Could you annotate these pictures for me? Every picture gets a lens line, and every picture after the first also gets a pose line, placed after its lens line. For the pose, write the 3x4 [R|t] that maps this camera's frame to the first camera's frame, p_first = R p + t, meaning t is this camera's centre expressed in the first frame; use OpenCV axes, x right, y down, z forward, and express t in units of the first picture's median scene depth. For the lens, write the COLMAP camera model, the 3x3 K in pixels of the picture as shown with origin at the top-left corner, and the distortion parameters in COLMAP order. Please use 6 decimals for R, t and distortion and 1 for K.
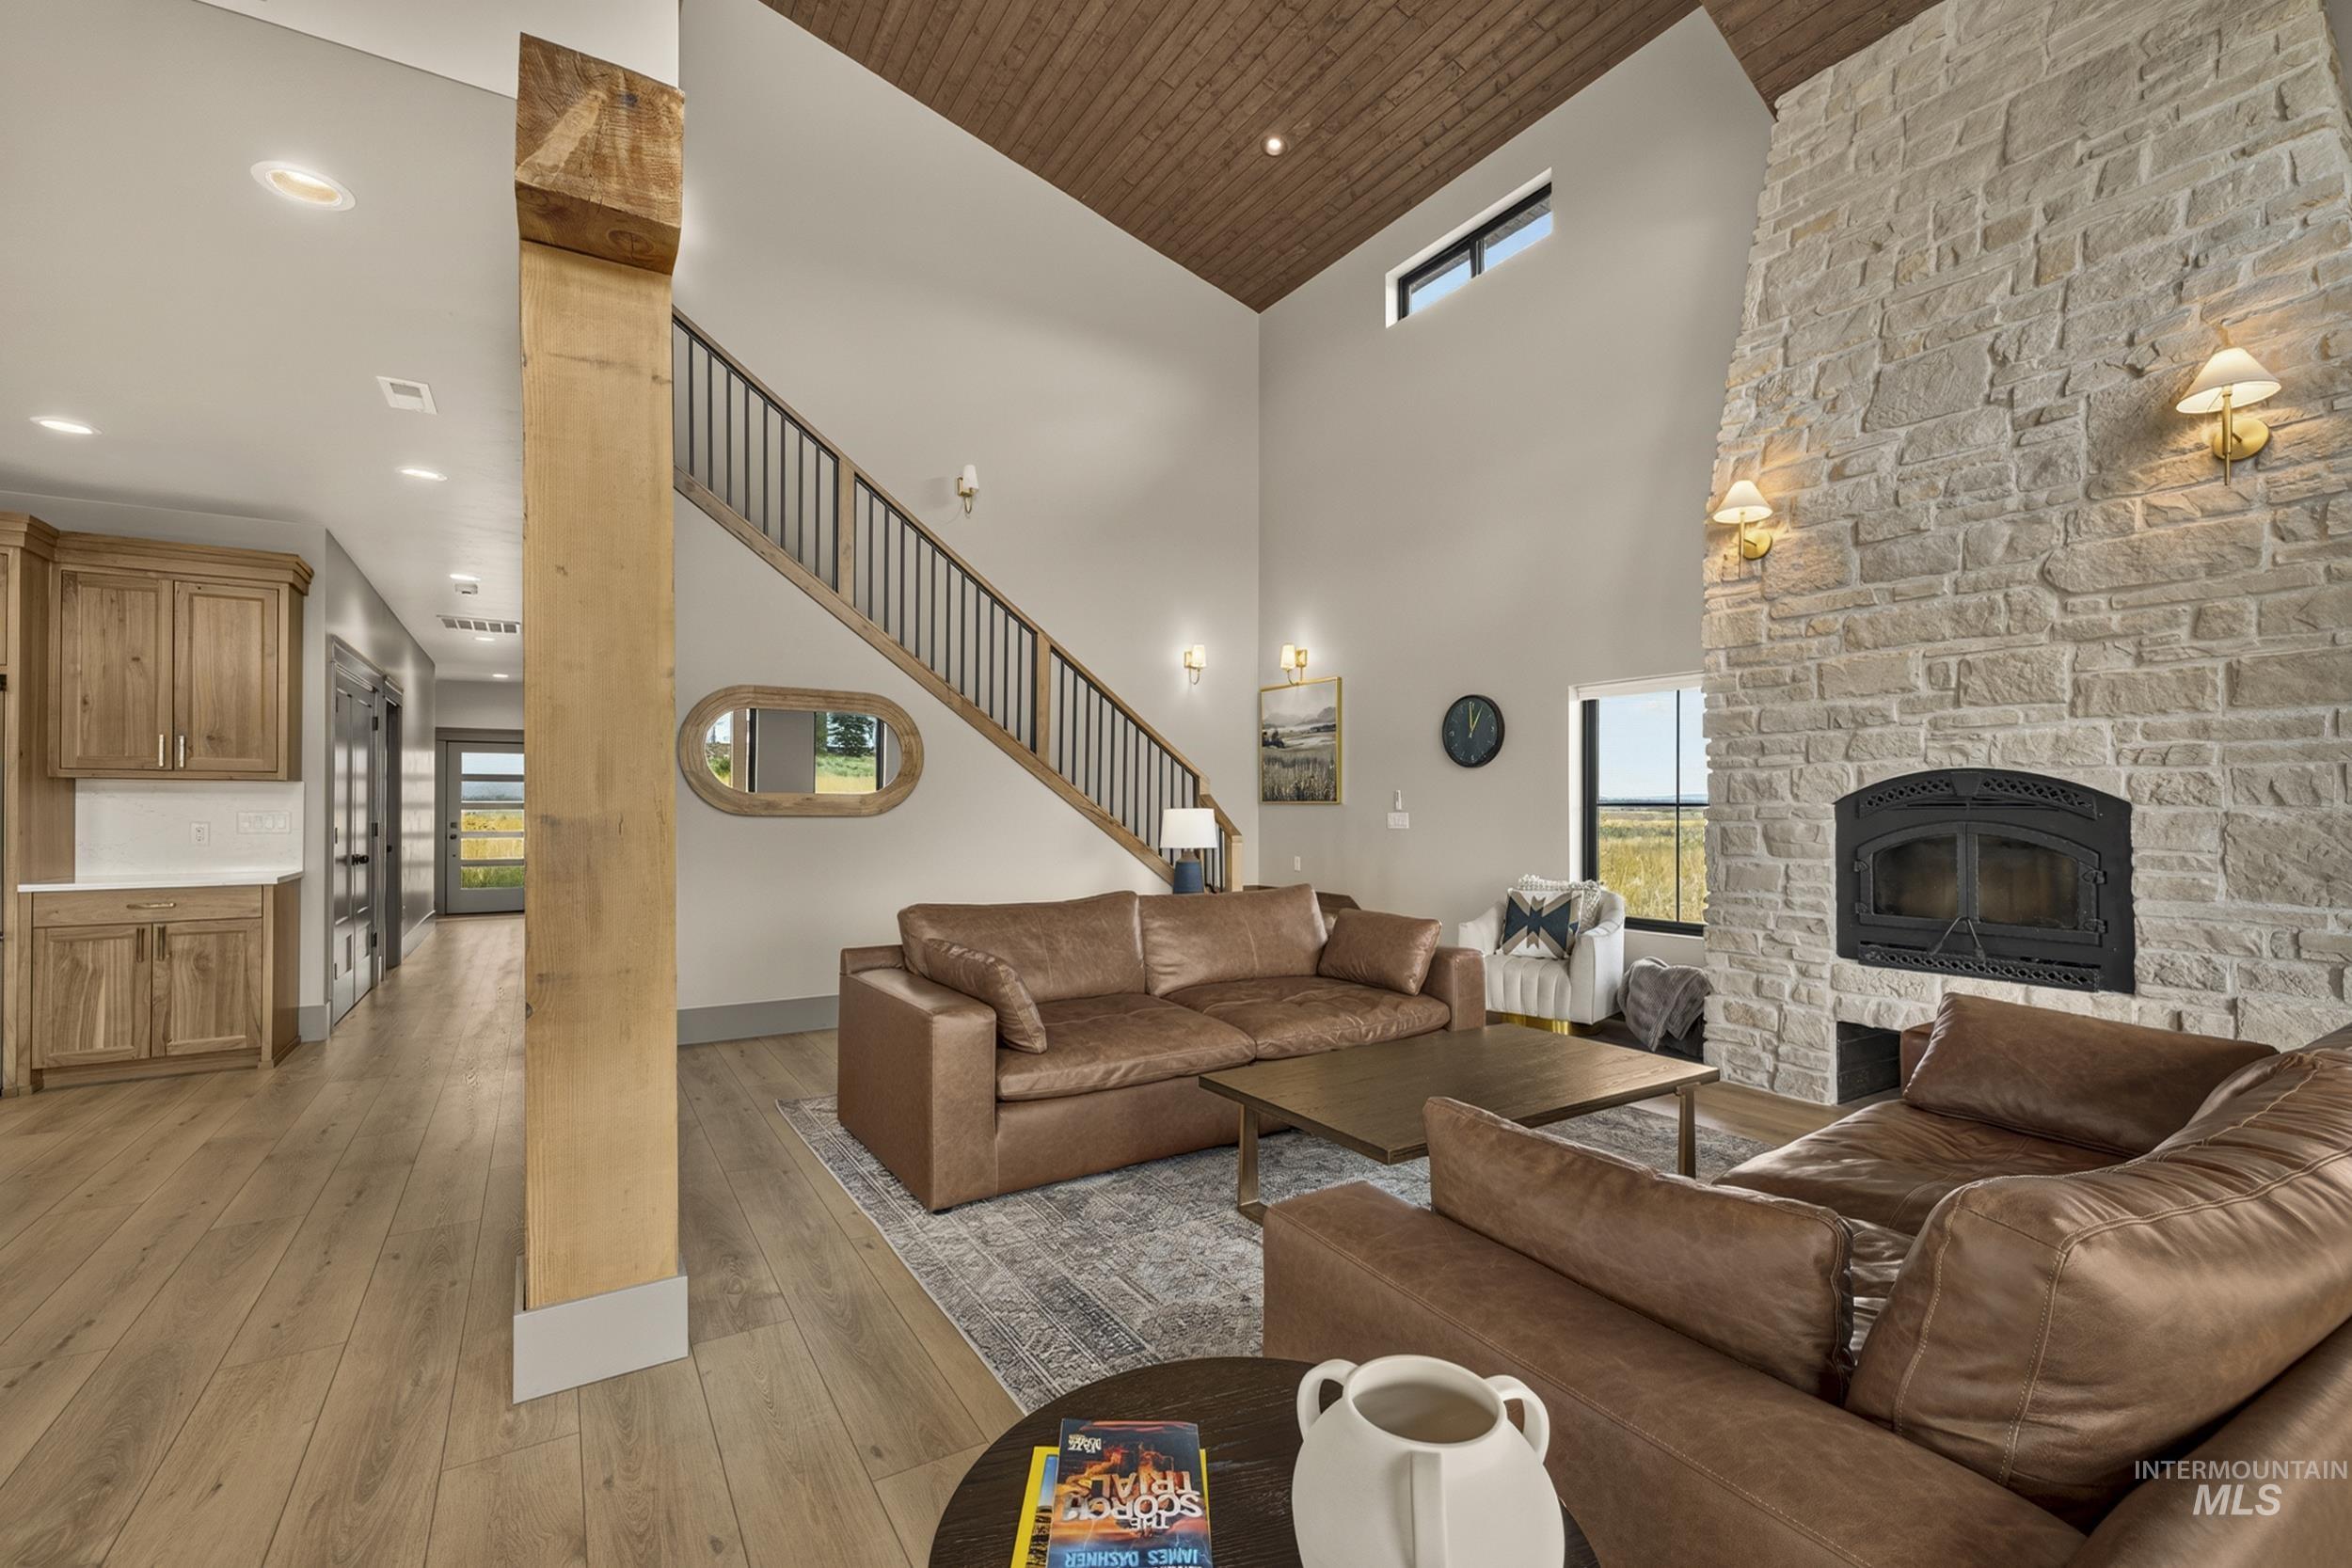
lens RADIAL K [[1024.0, 0, 1168.5], [0, 1024.0, 797.2], [0, 0, 1]] dist [0.004092, 0.002152]
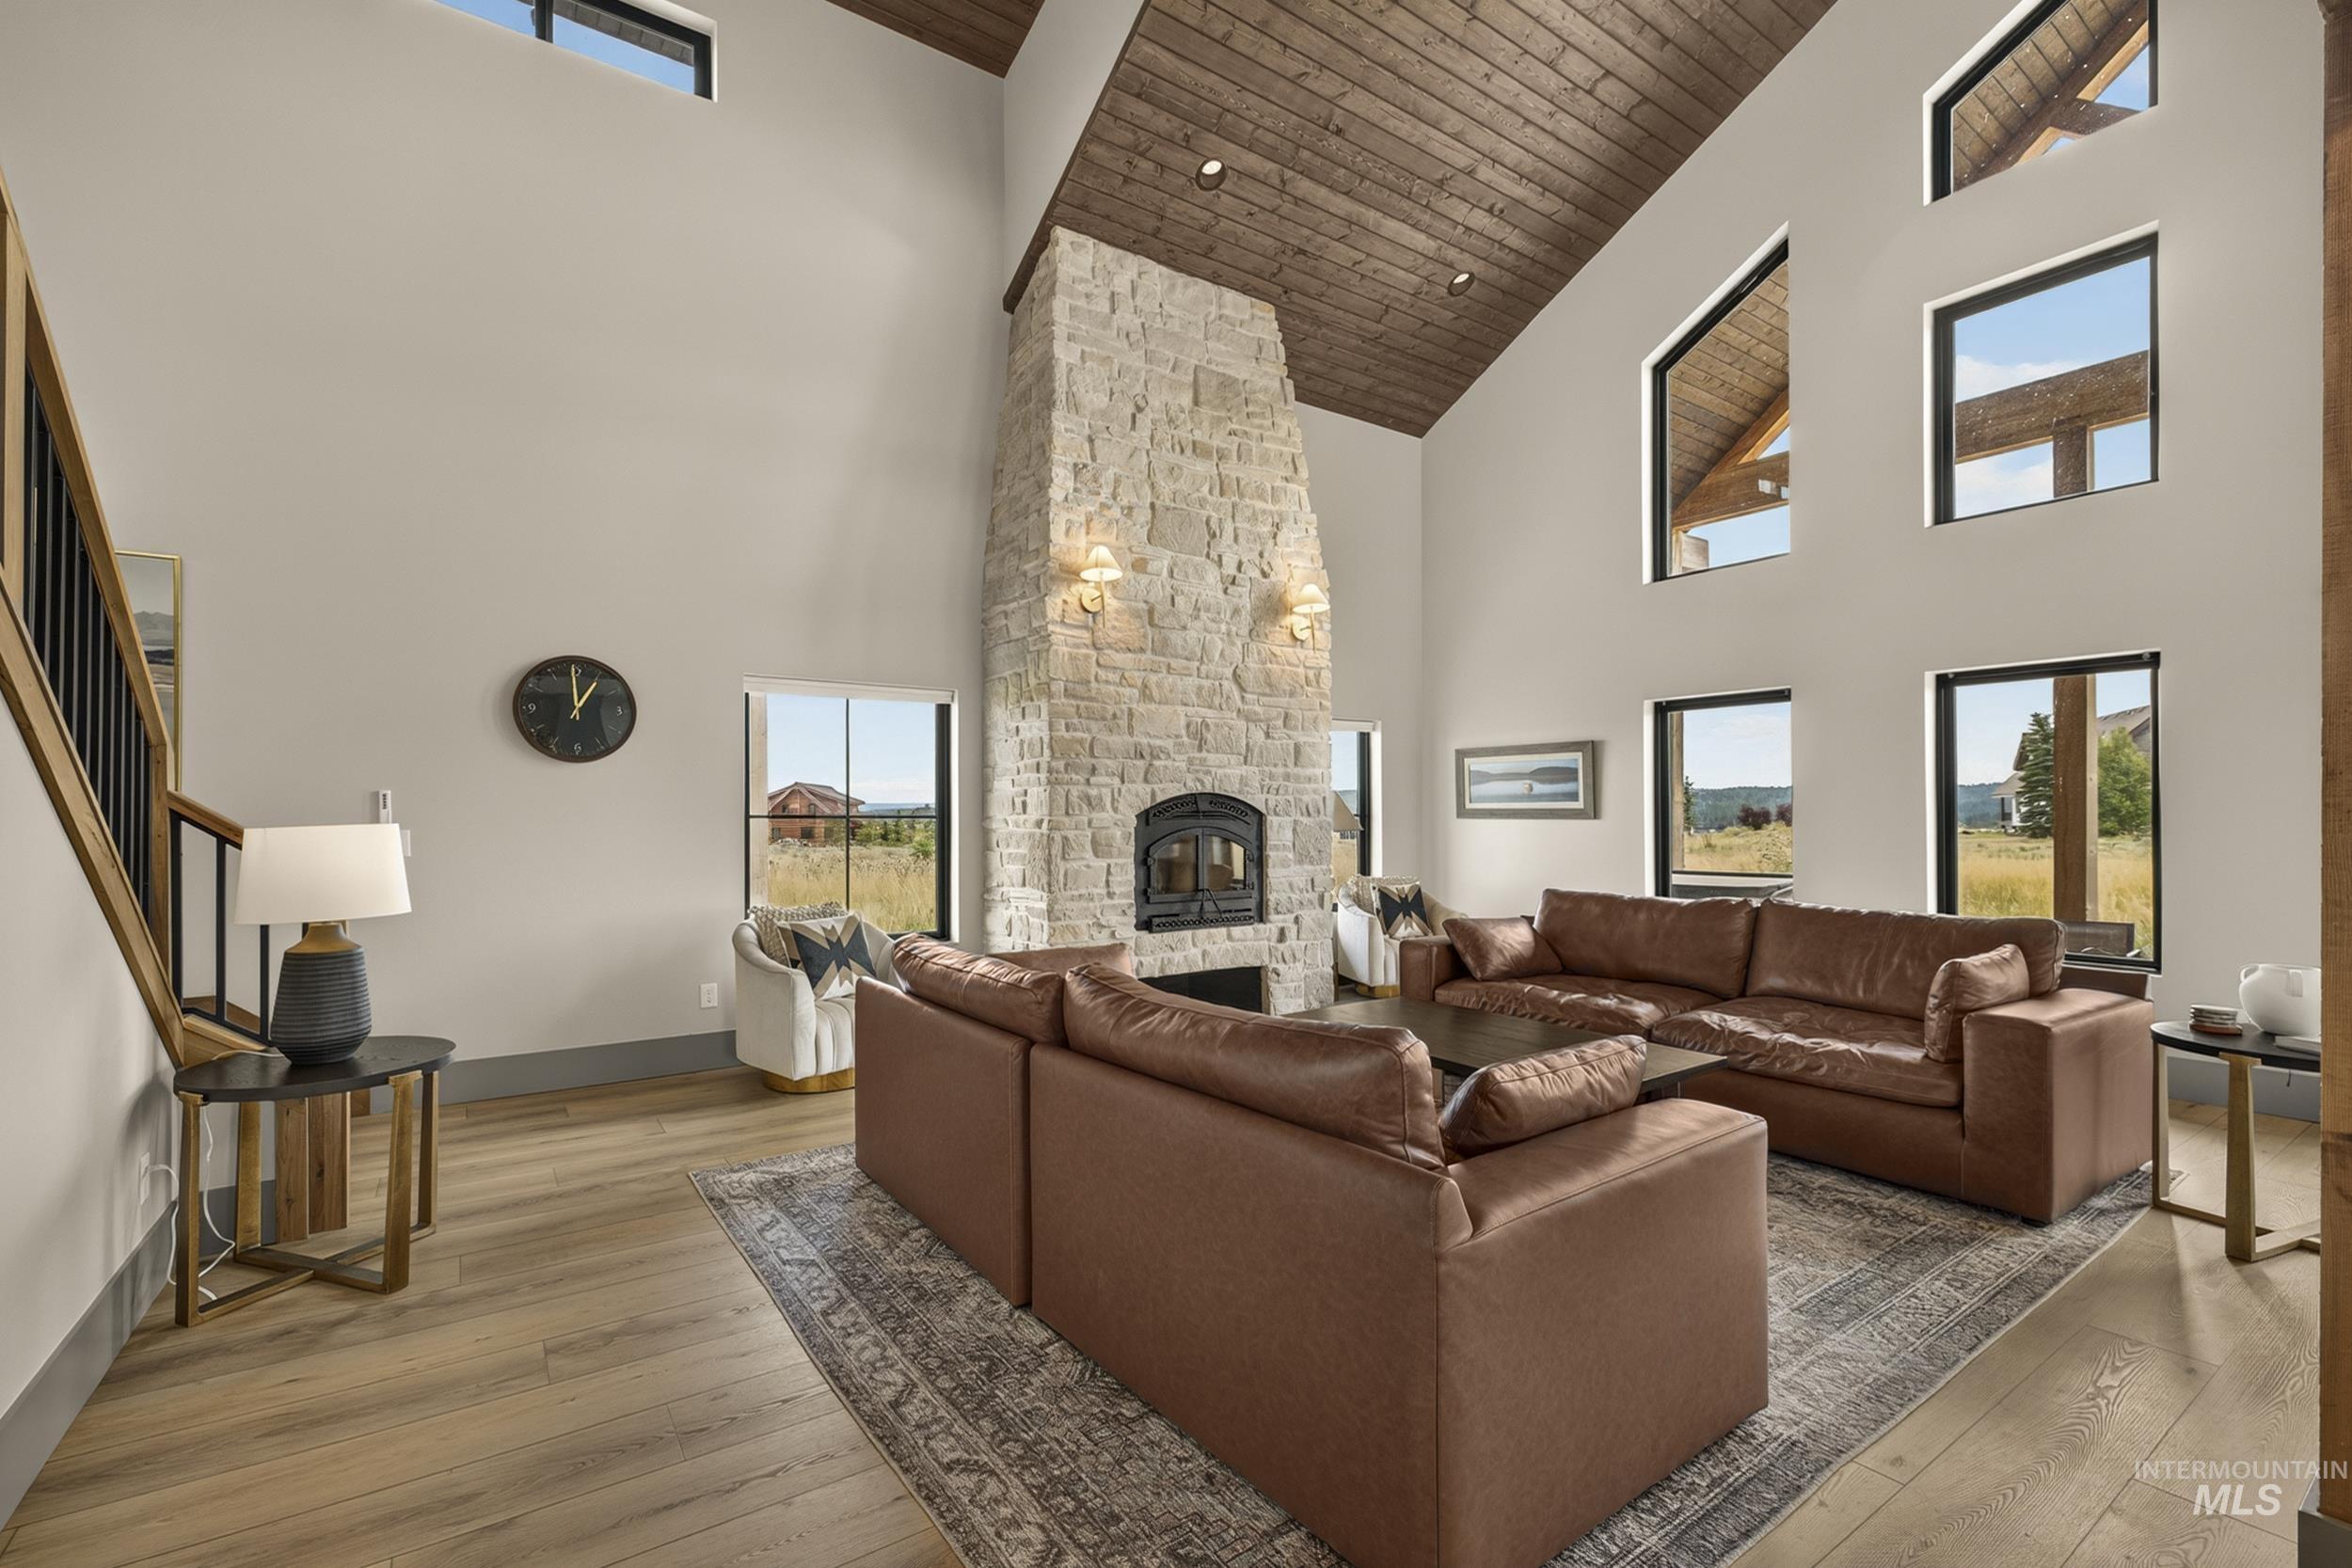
lens RADIAL K [[1024.0, 0, 1169.6], [0, 1024.0, 815.2], [0, 0, 1]] dist [0.004092, 0.002152]
pose [[-0.069962, -0.001424, 0.997549, -0.693830], [-0.009550, 0.999954, 0.000758, 0.005013], [-0.997504, -0.009473, -0.069972, 1.080894]]
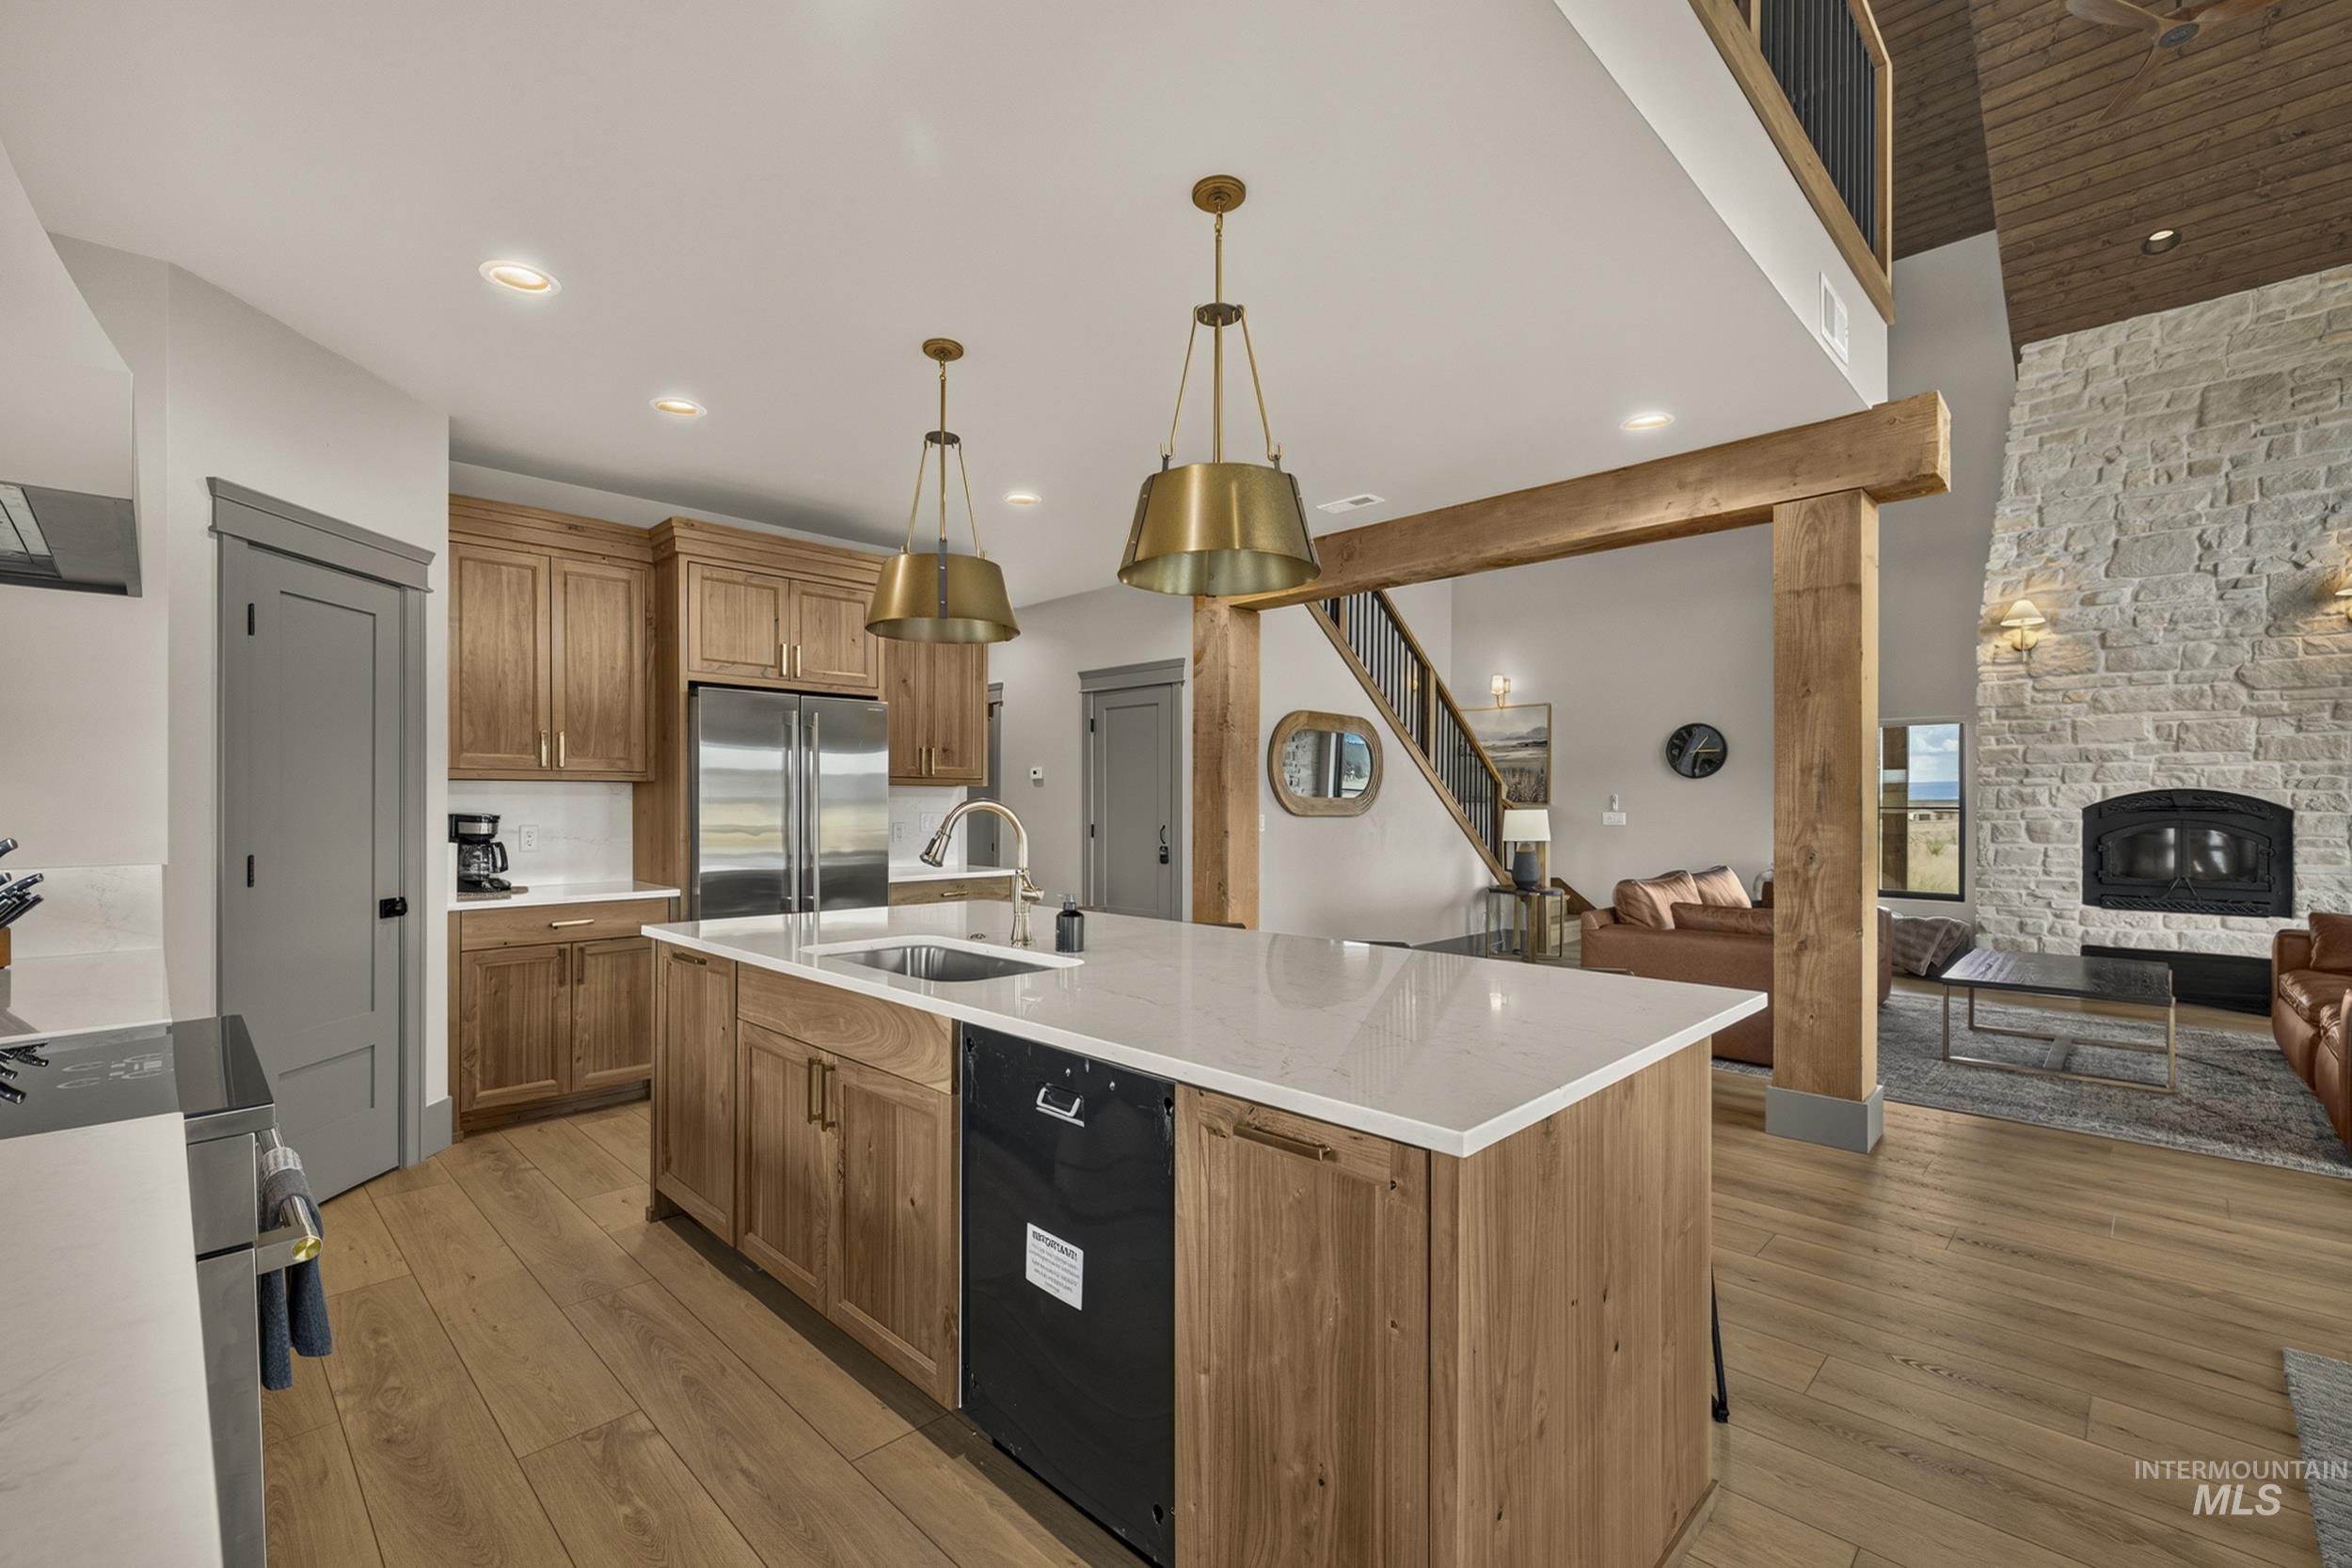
lens RADIAL K [[1024.0, 0, 1176.6], [0, 1024.0, 807.2], [0, 0, 1]] dist [0.004092, 0.002152]
pose [[0.968532, 0.000173, 0.248890, -1.145088], [-0.004044, 0.999879, 0.015041, -0.015050], [-0.248857, -0.015574, 0.968415, -0.202228]]
